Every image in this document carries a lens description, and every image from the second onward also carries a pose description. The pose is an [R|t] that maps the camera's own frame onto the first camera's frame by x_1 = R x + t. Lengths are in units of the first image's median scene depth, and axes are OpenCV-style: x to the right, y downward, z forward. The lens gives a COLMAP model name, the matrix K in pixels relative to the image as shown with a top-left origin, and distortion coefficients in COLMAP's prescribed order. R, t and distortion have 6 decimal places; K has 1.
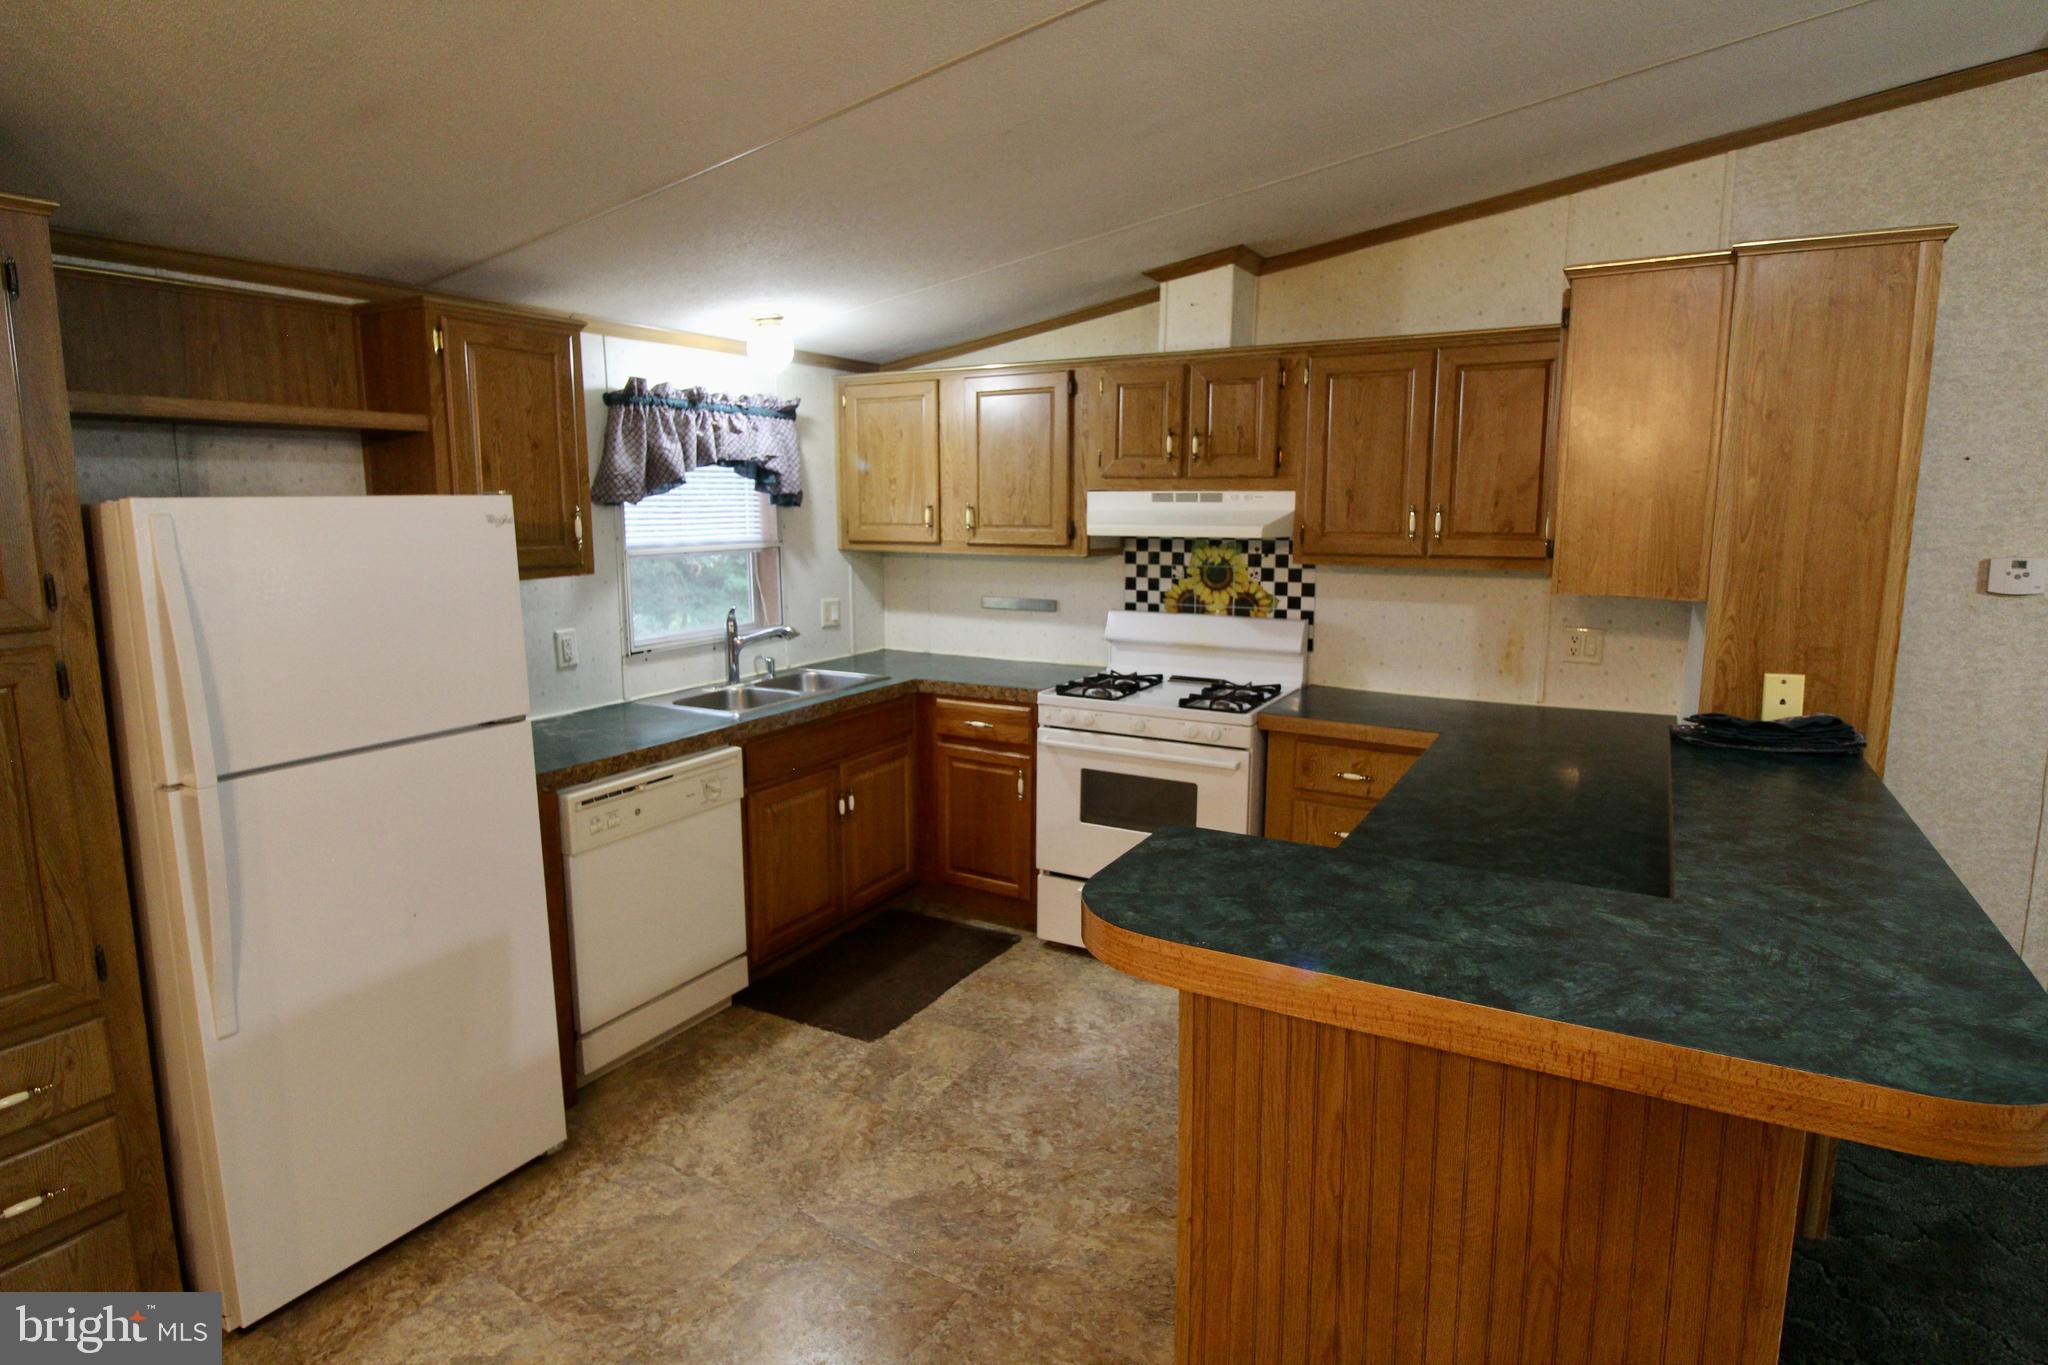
lens RADIAL K [[1107.1, 0, 1024.0], [0, 1107.1, 682.5], [0, 0, 1]] dist [0.001789, 0.000223]
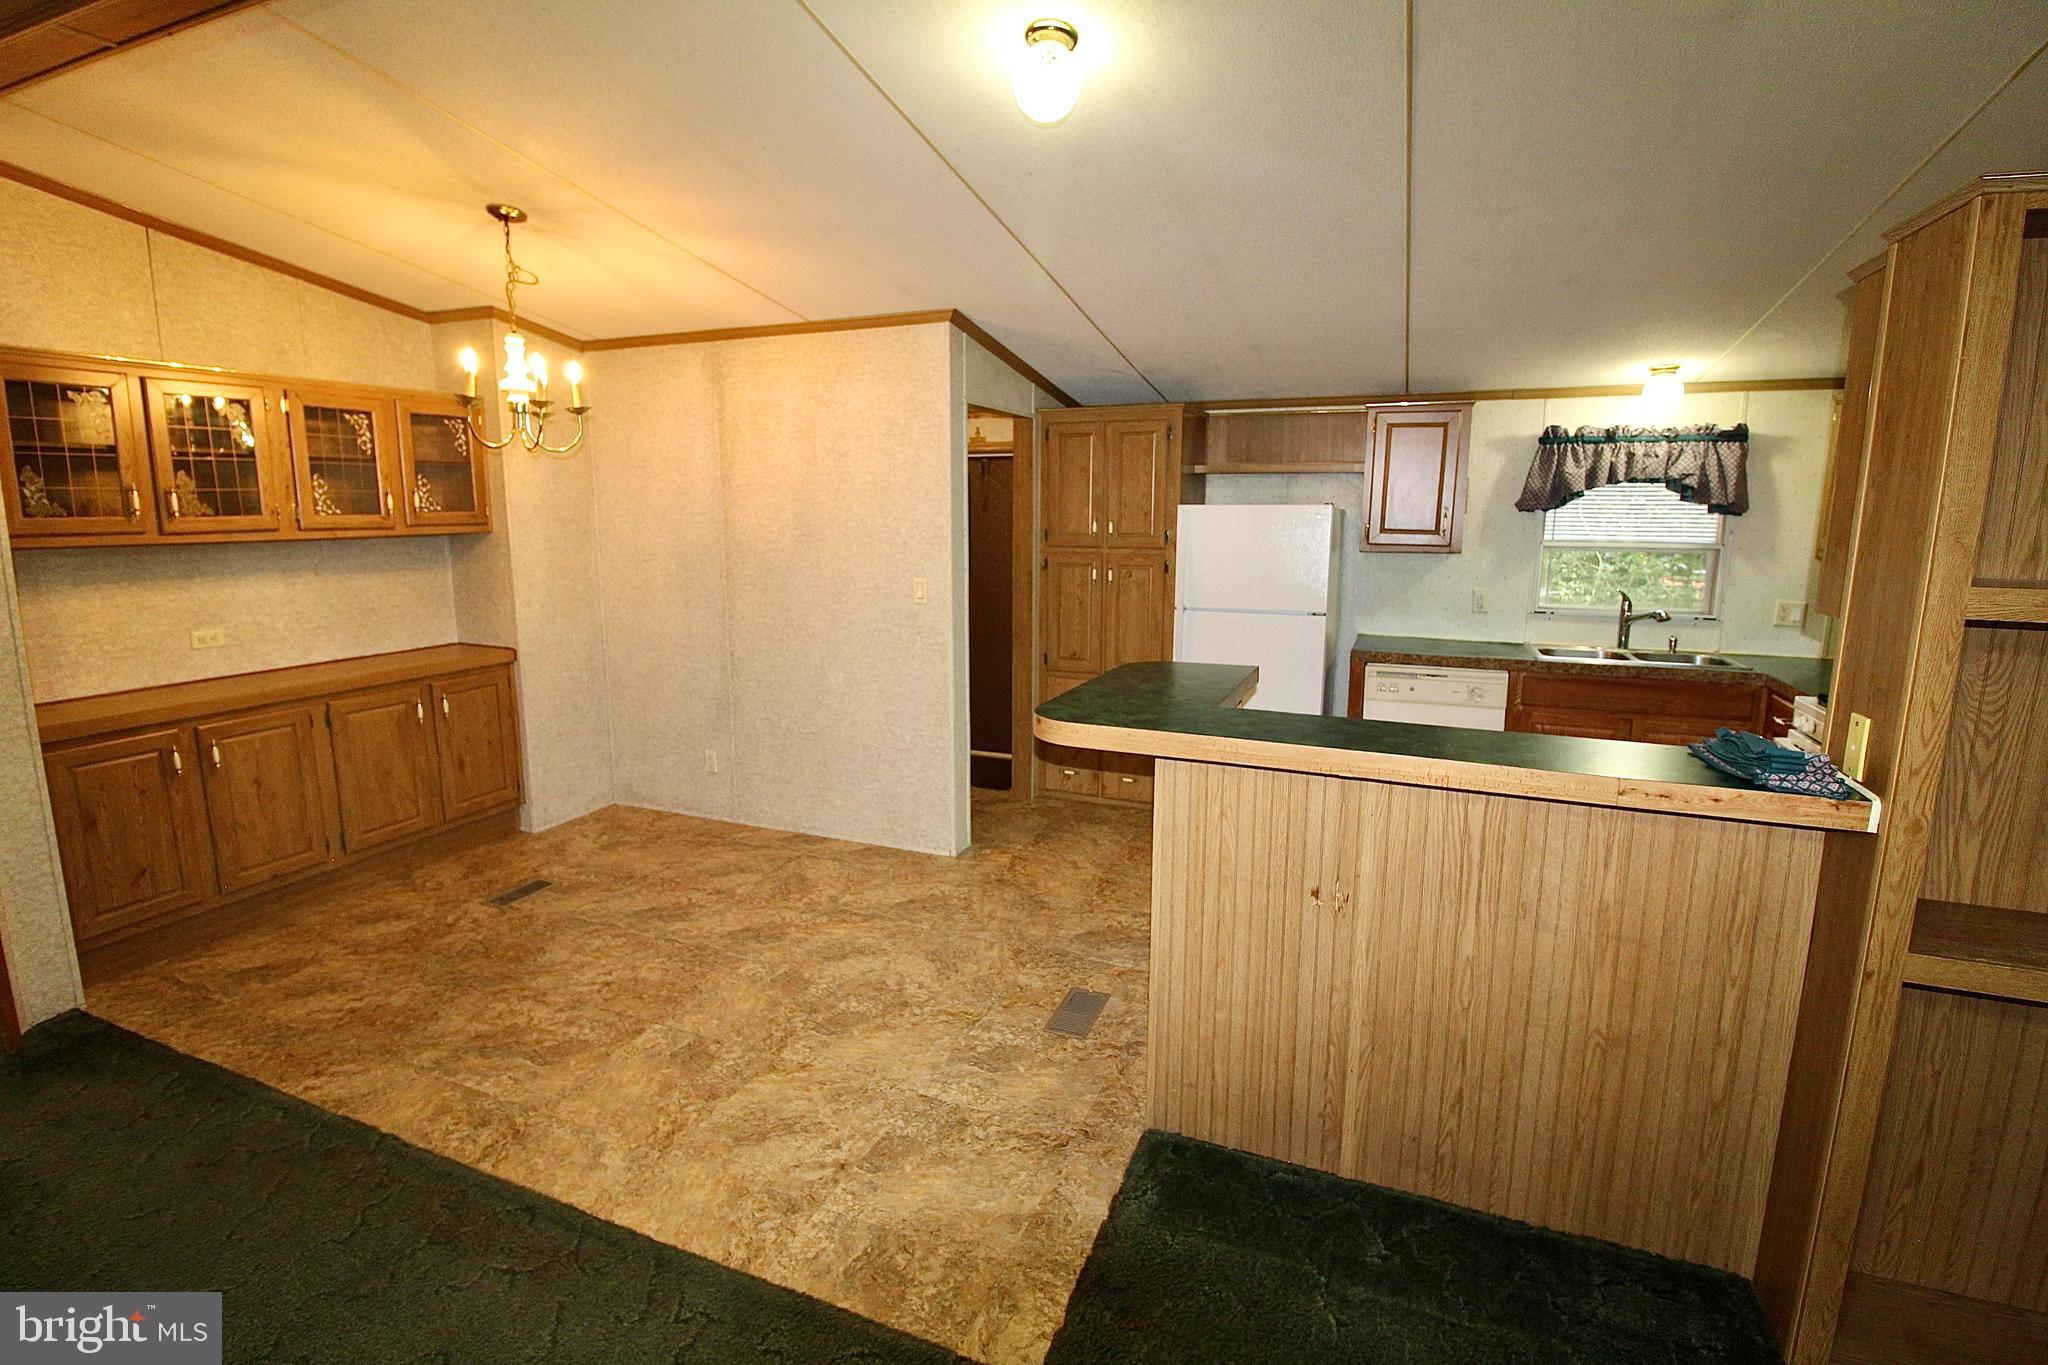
lens RADIAL K [[940.8, 0, 1026.1], [0, 940.8, 661.3], [0, 0, 1]] dist [-0.009872, -0.000453]
pose [[0.111449, 0.163214, -0.980276, 0.807966], [-0.169767, 0.975048, 0.143042, -0.025410], [0.979162, 0.150477, 0.136377, 0.171429]]
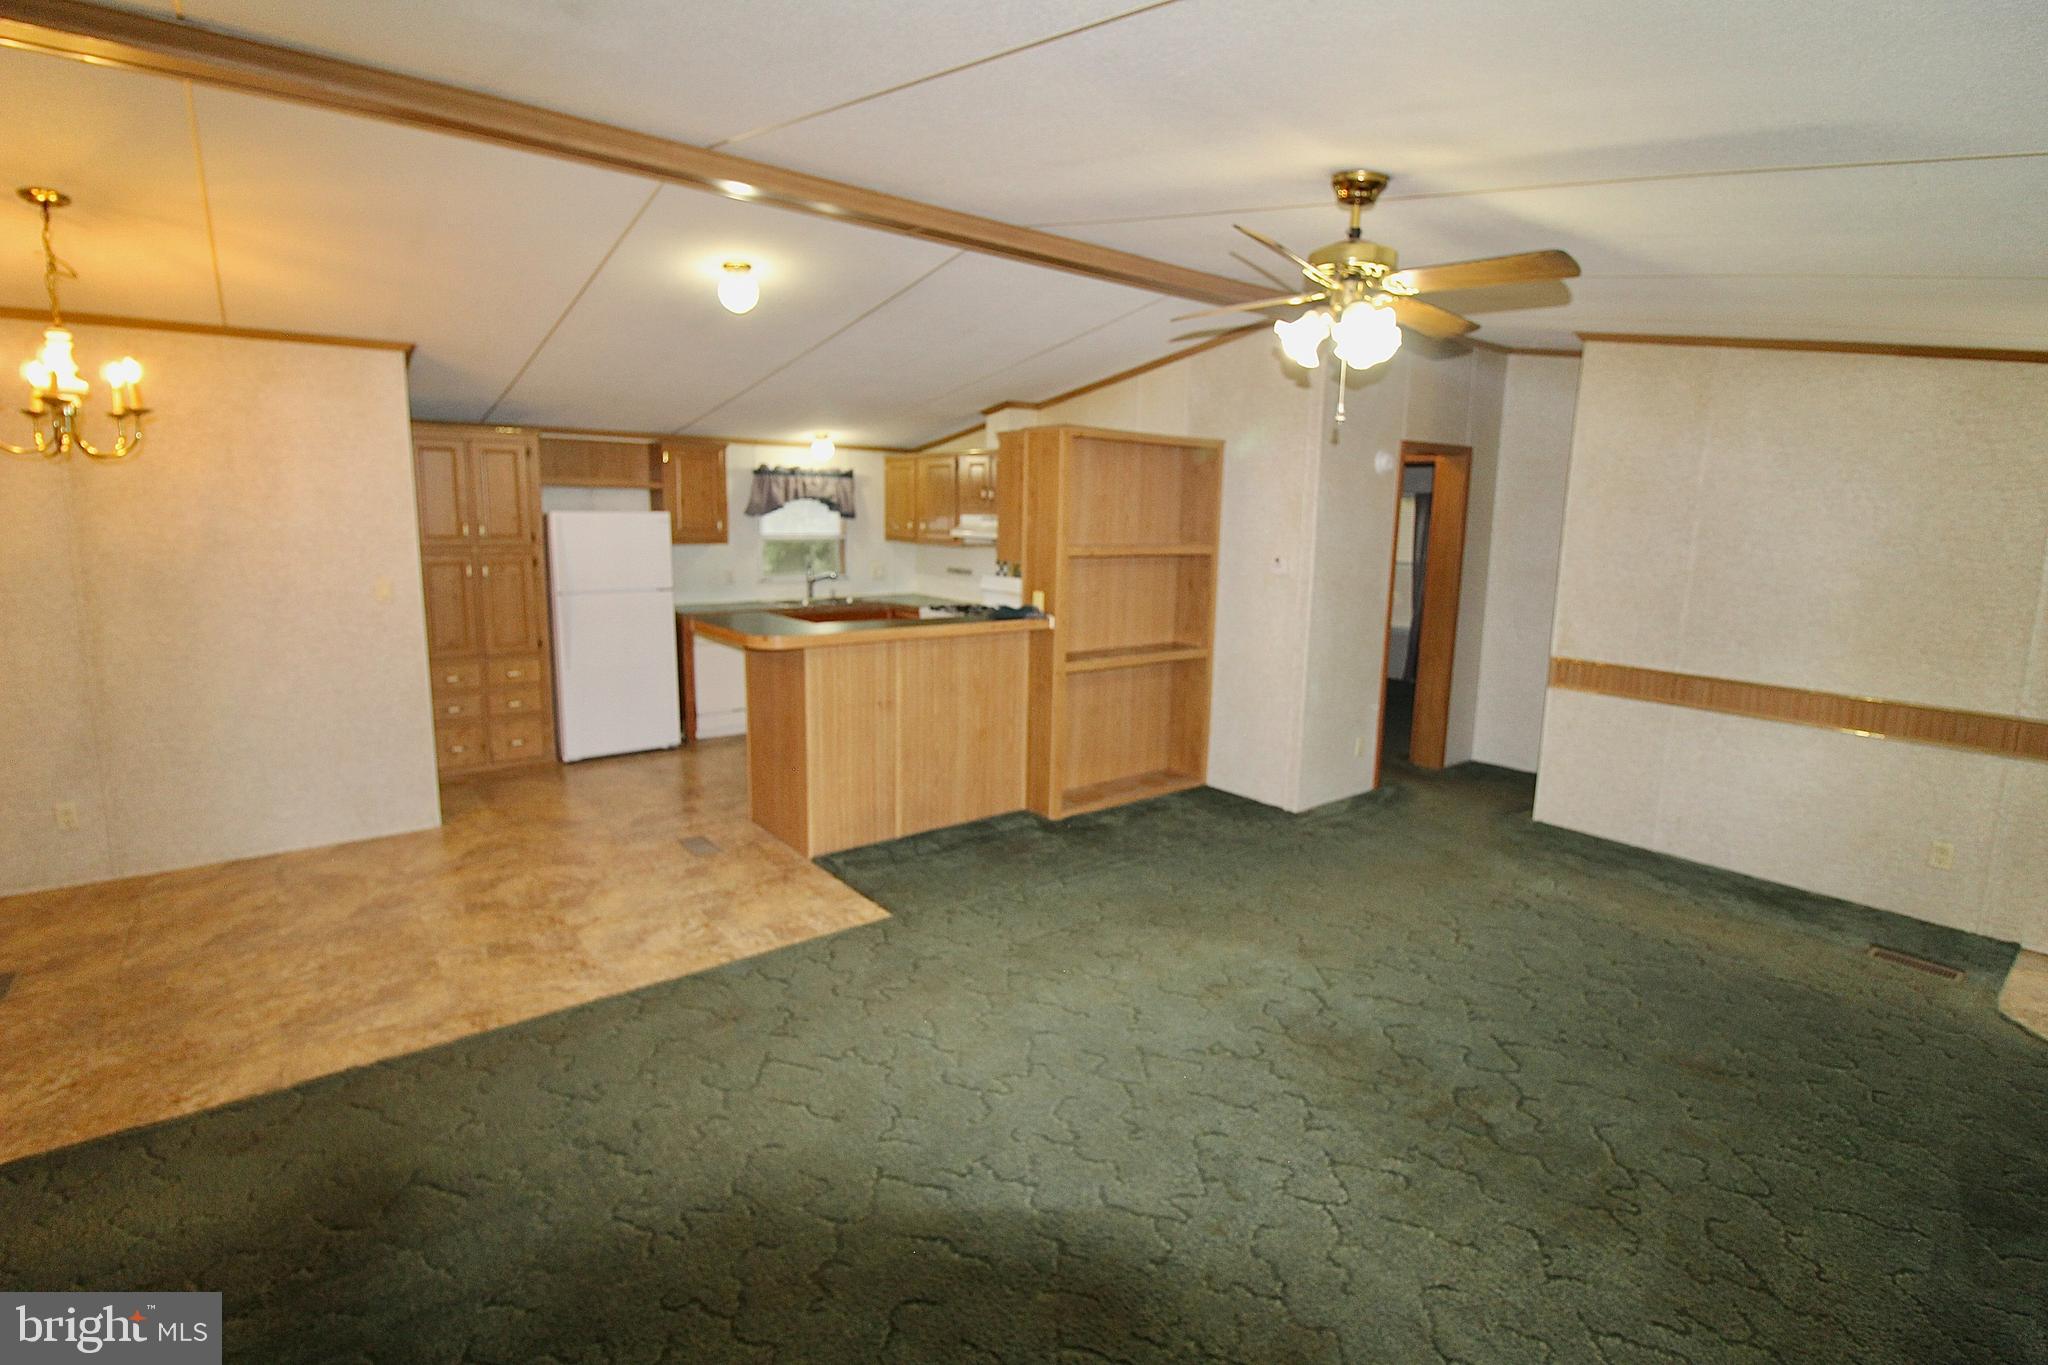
lens RADIAL K [[933.8, 0, 1026.8], [0, 933.8, 655.2], [0, 0, 1]] dist [-0.001391, -0.019145]
pose [[0.921283, 0.077105, -0.381173, 0.917928], [-0.084385, 0.996430, -0.002395, 0.088352], [0.379628, 0.034371, 0.924501, -0.596035]]
